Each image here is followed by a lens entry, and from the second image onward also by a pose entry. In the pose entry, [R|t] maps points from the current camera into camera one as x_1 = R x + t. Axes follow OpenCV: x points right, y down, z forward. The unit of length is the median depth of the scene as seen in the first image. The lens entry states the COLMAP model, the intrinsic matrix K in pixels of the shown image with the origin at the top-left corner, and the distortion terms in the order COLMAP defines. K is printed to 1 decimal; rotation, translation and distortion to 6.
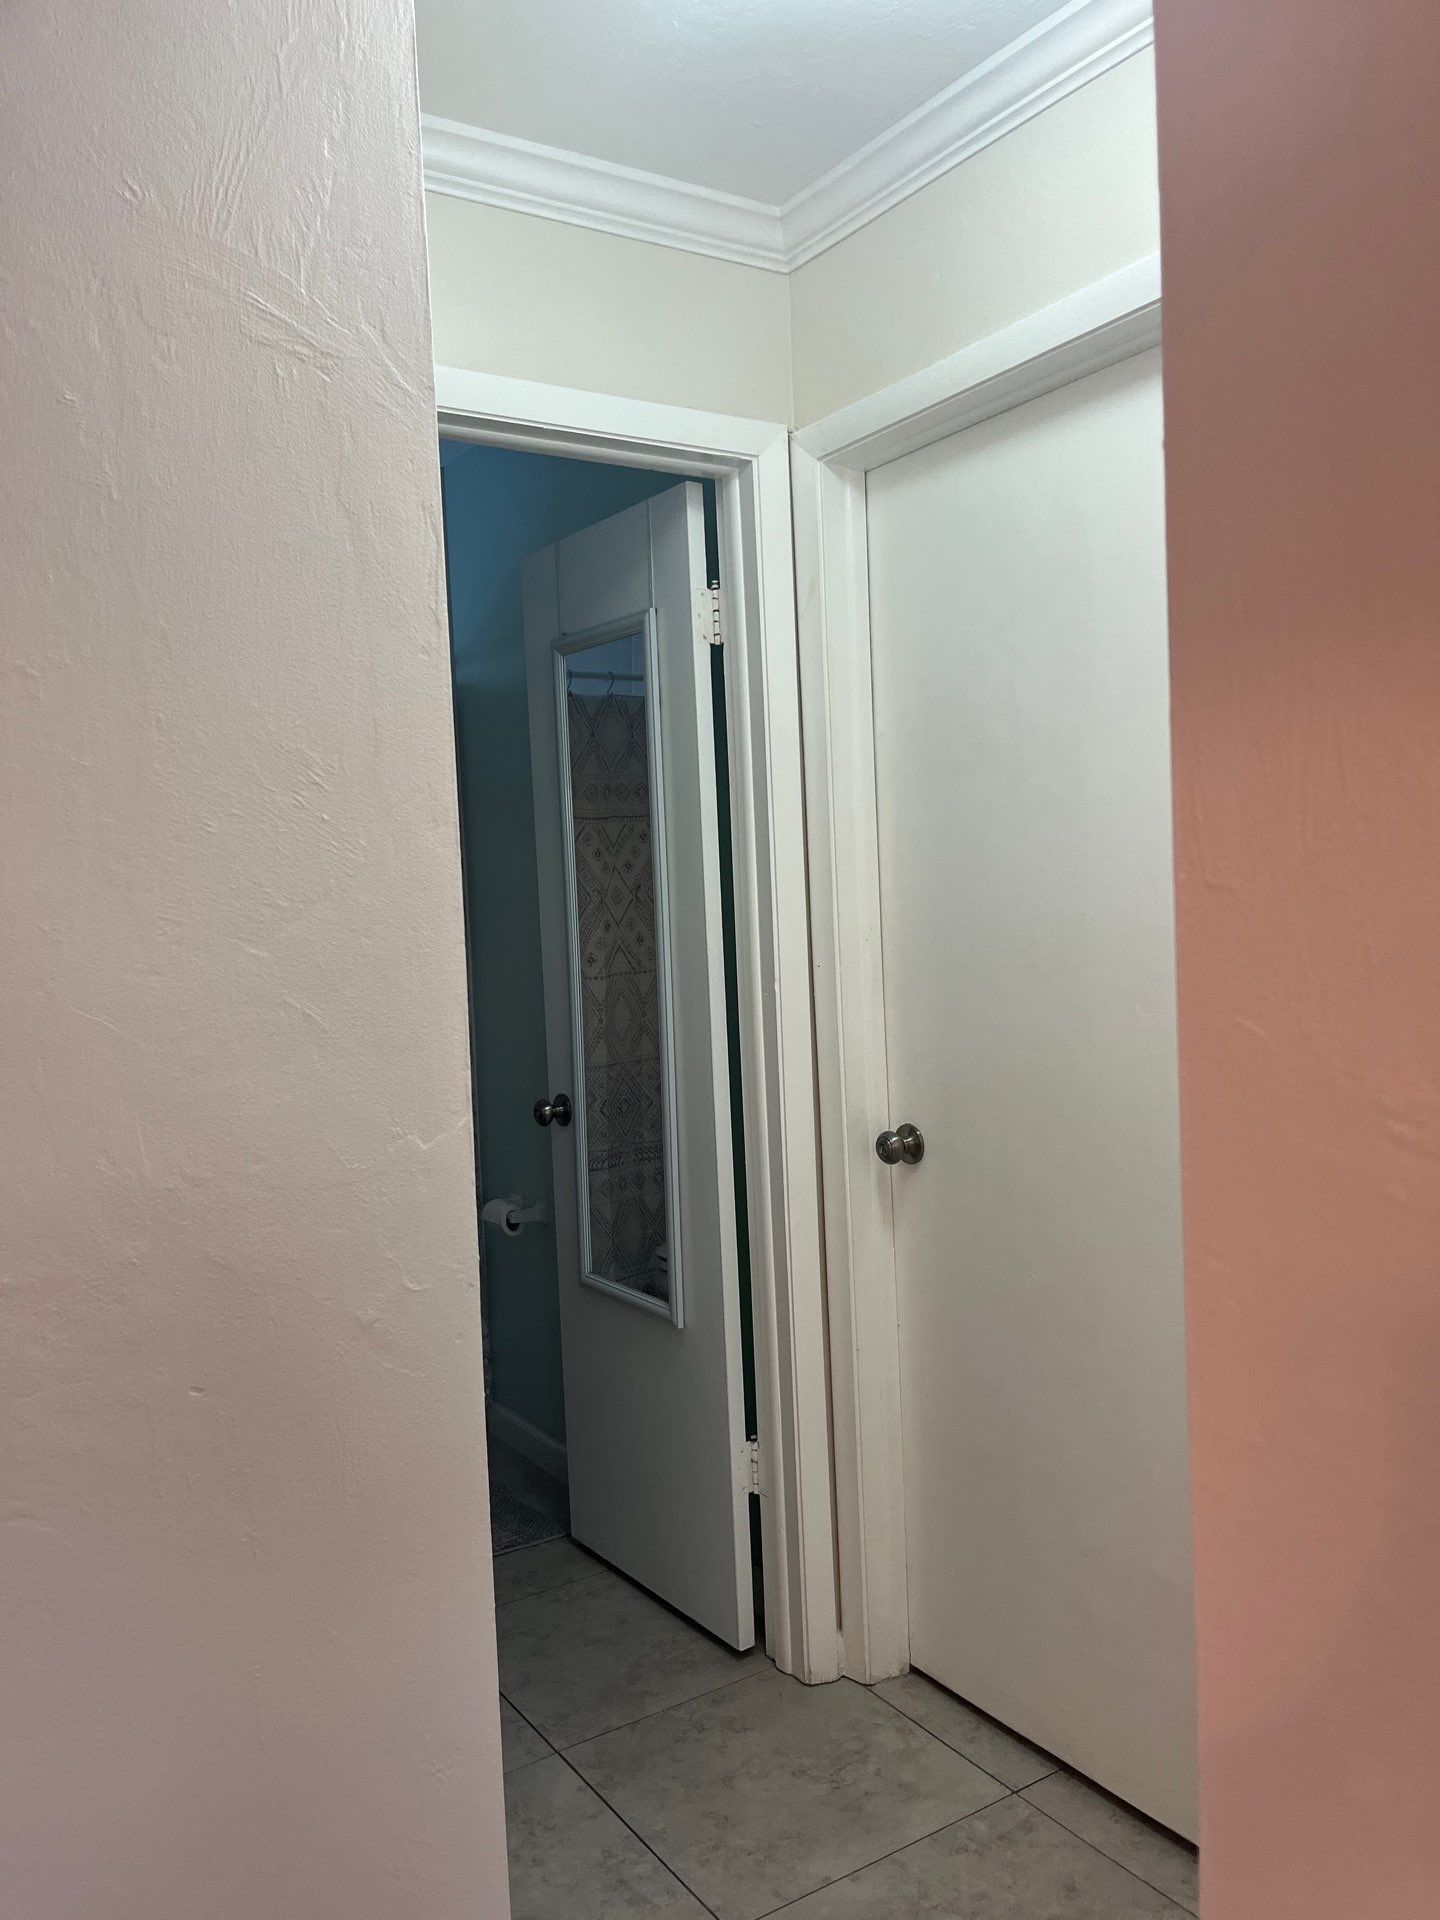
lens RADIAL K [[1479.1, 0, 725.4], [0, 1479.1, 987.6], [0, 0, 1]] dist [0.023797, -0.021637]
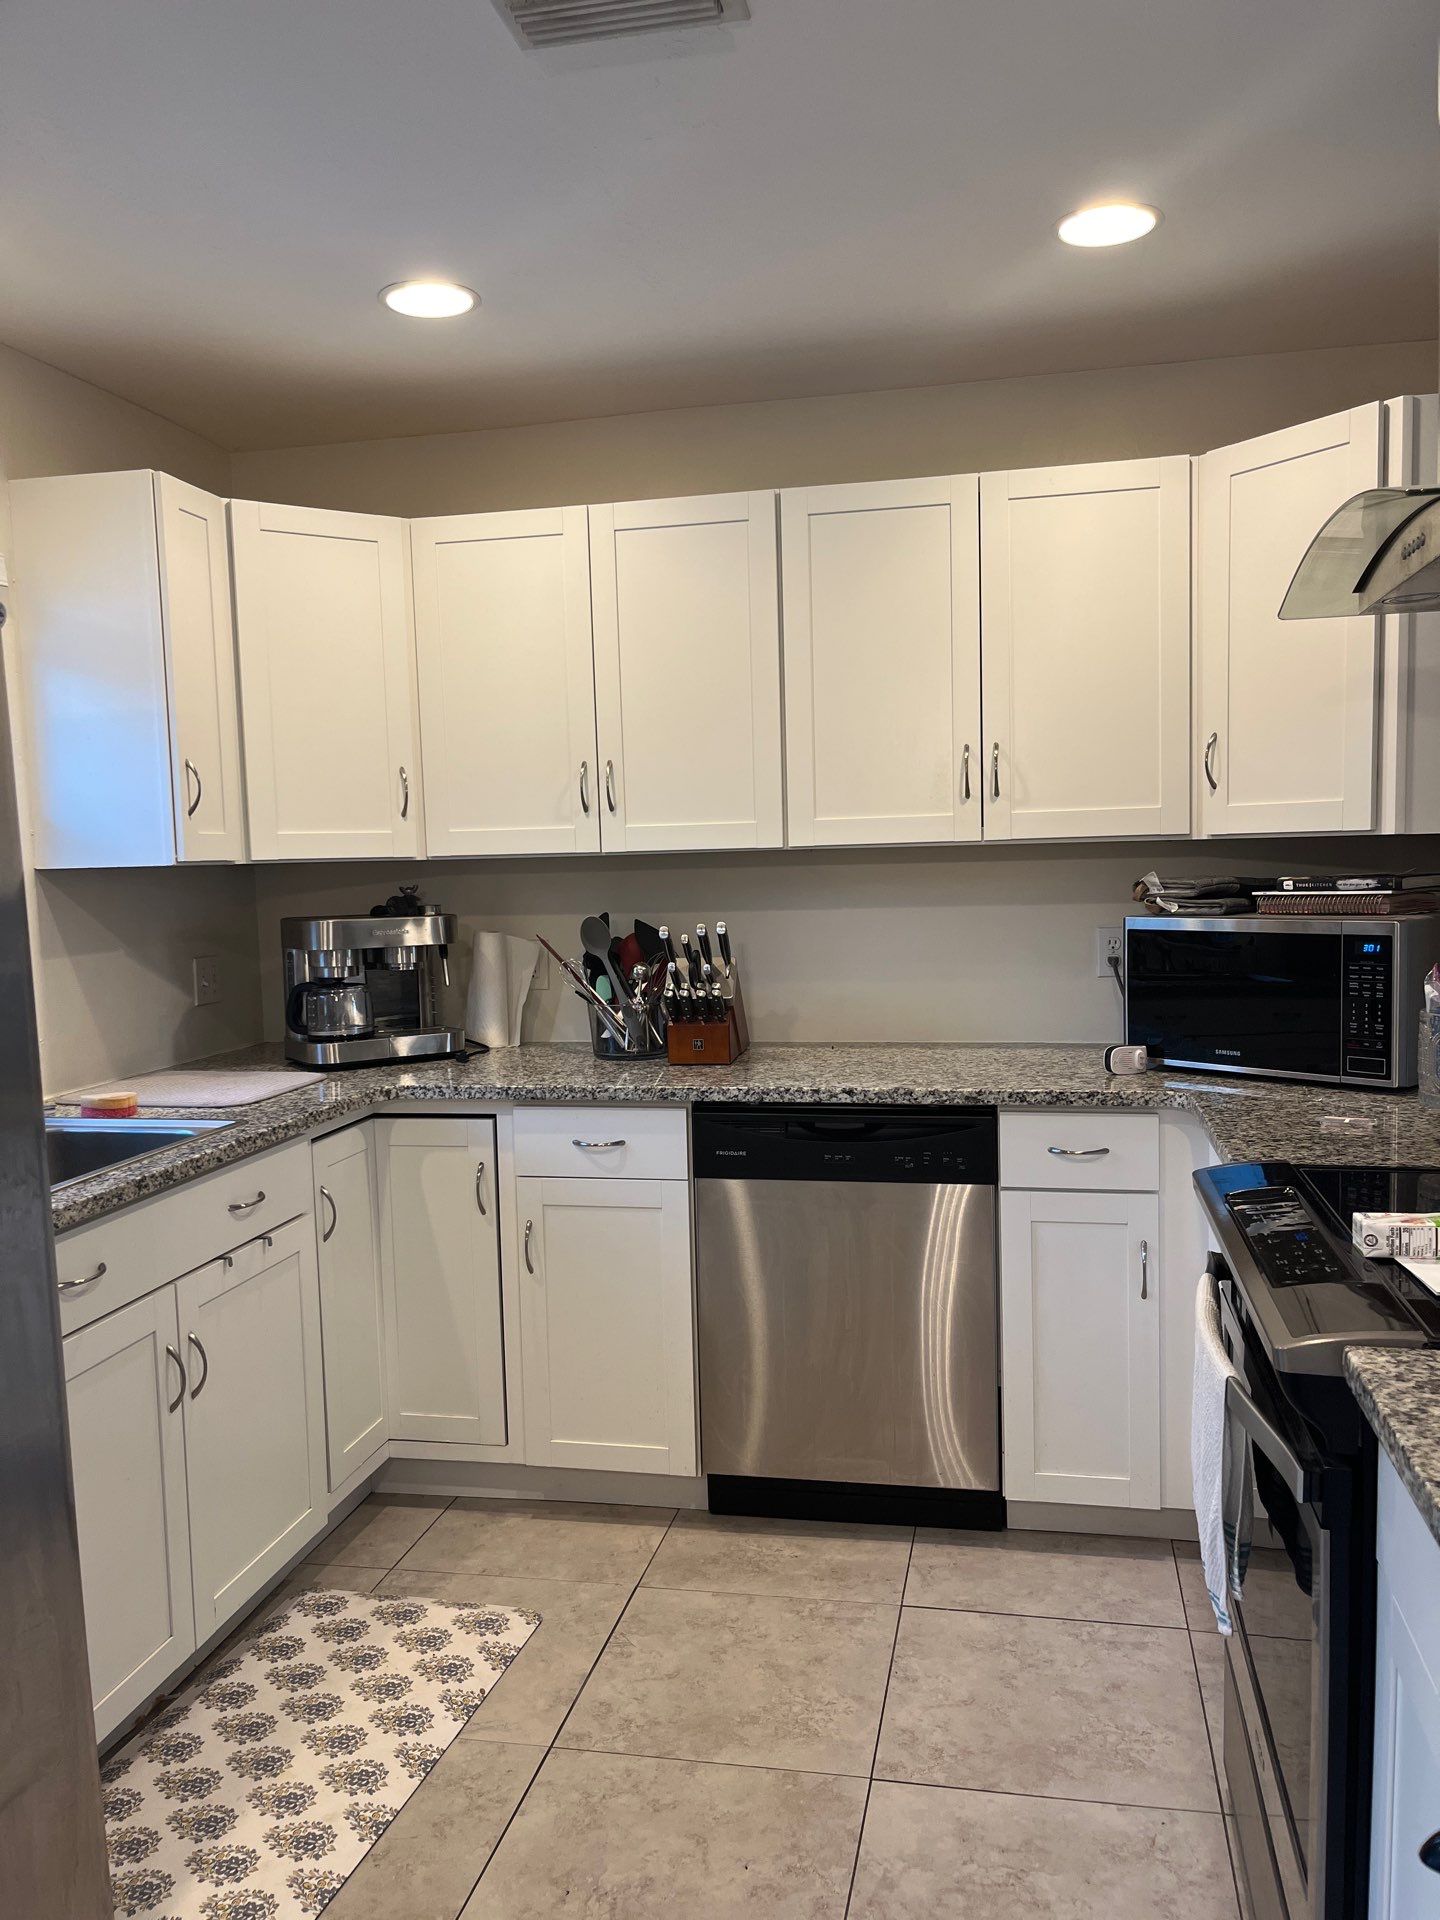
lens RADIAL K [[1479.1, 0, 714.6], [0, 1479.1, 974.7], [0, 0, 1]] dist [0.023797, -0.021637]
pose [[-0.707044, 0.001123, 0.707168, -0.485686], [0.106484, 0.988766, 0.104894, -0.185953], [-0.699106, 0.149467, -0.699221, 1.725753]]
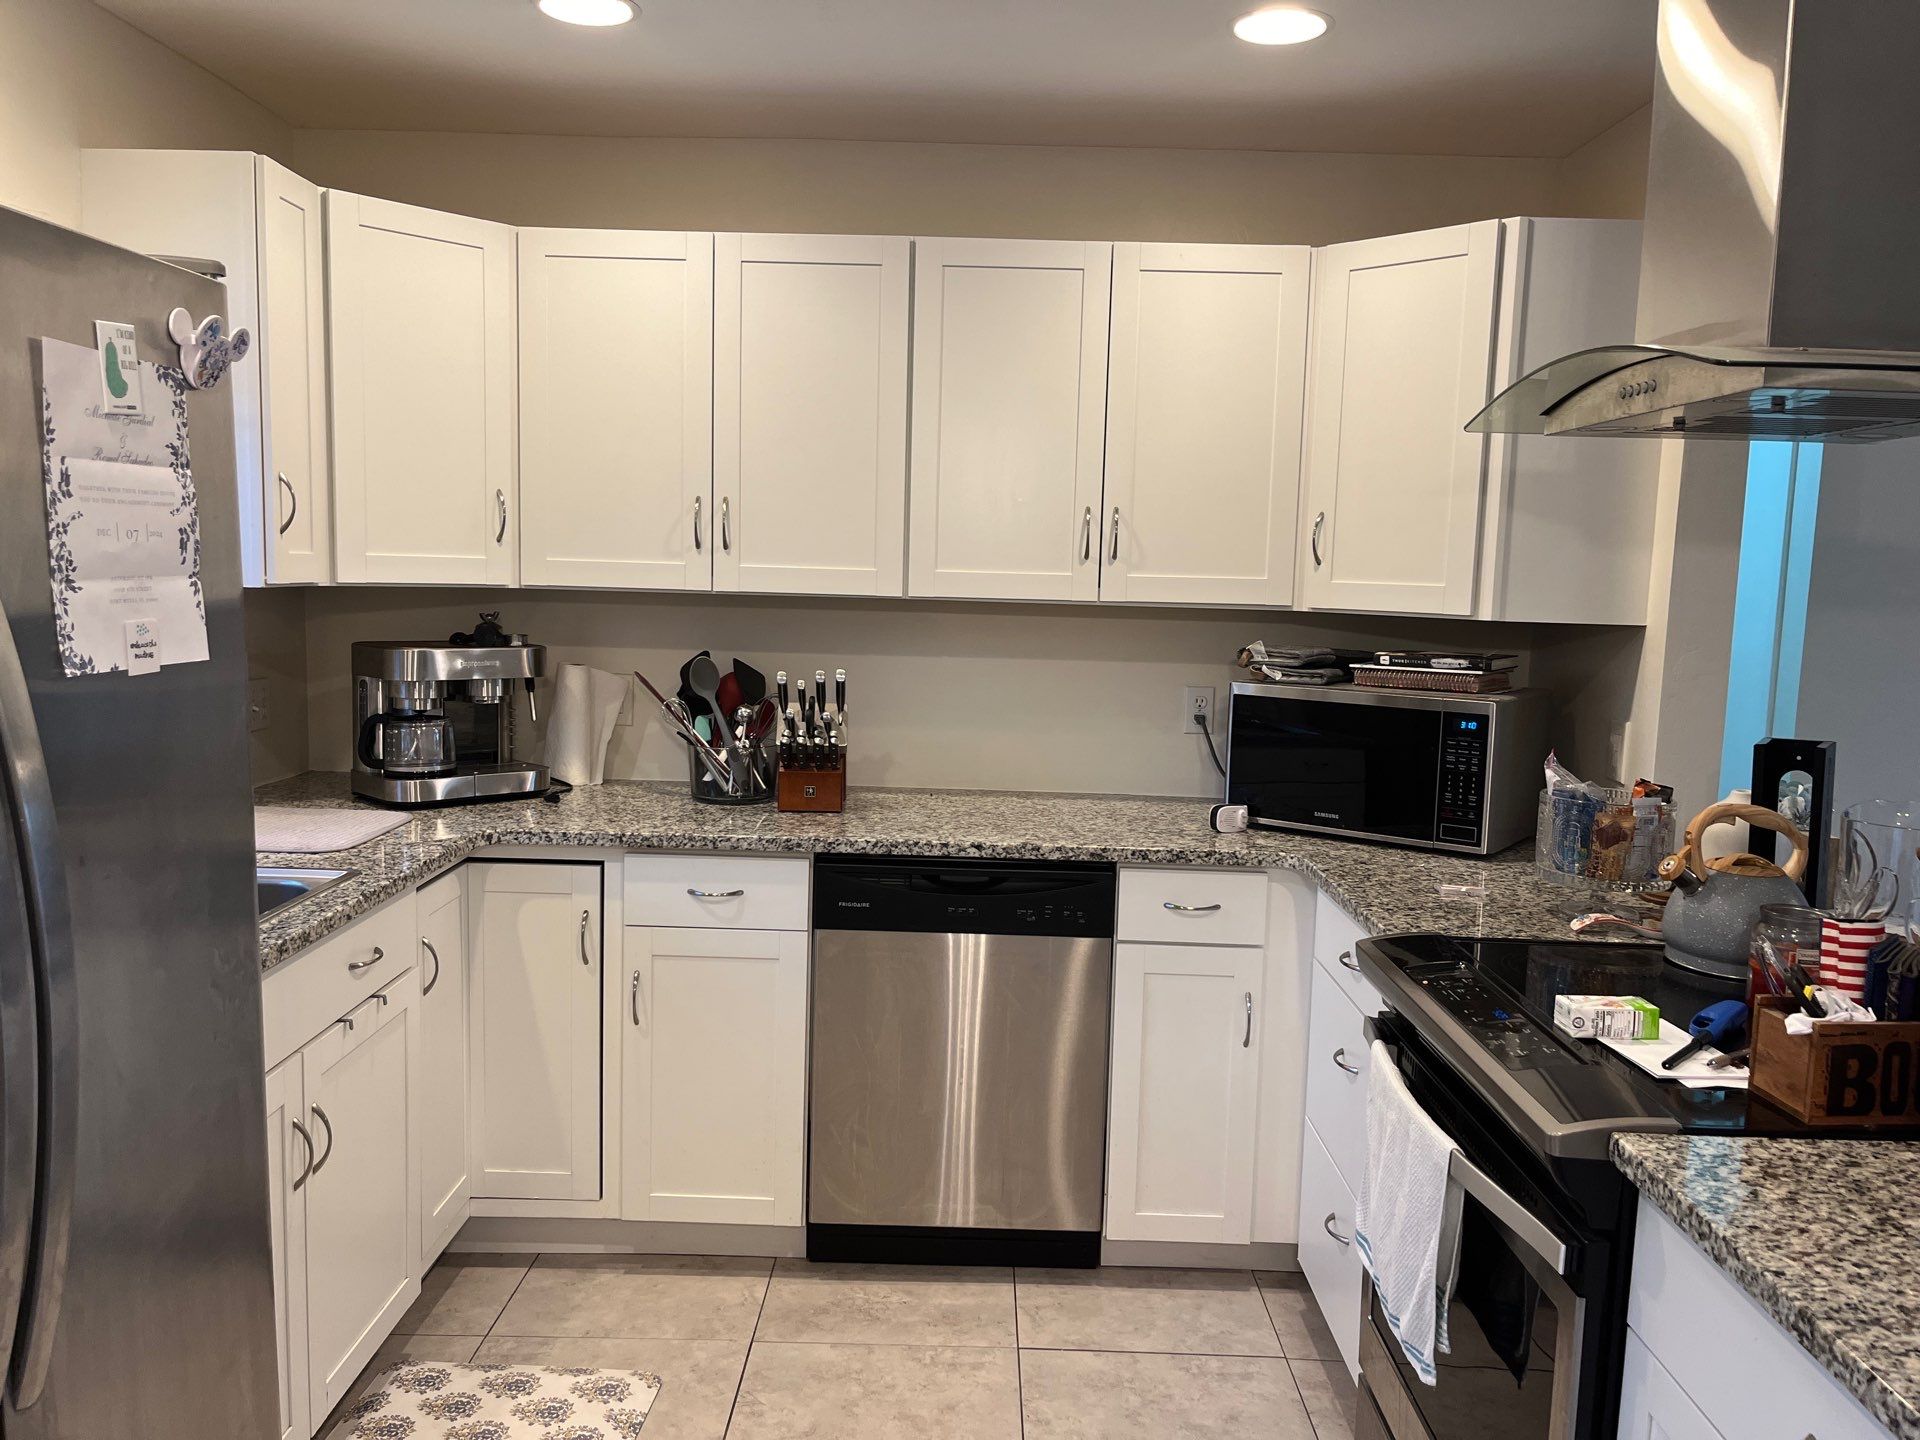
lens RADIAL K [[1479.1, 0, 952.6], [0, 1479.1, 720.3], [0, 0, 1]] dist [0.023797, -0.021637]
pose [[-0.833448, -0.041401, 0.551044, -0.340350], [0.046279, 0.988457, 0.144261, -0.242082], [-0.550656, 0.145736, -0.821912, 1.837142]]
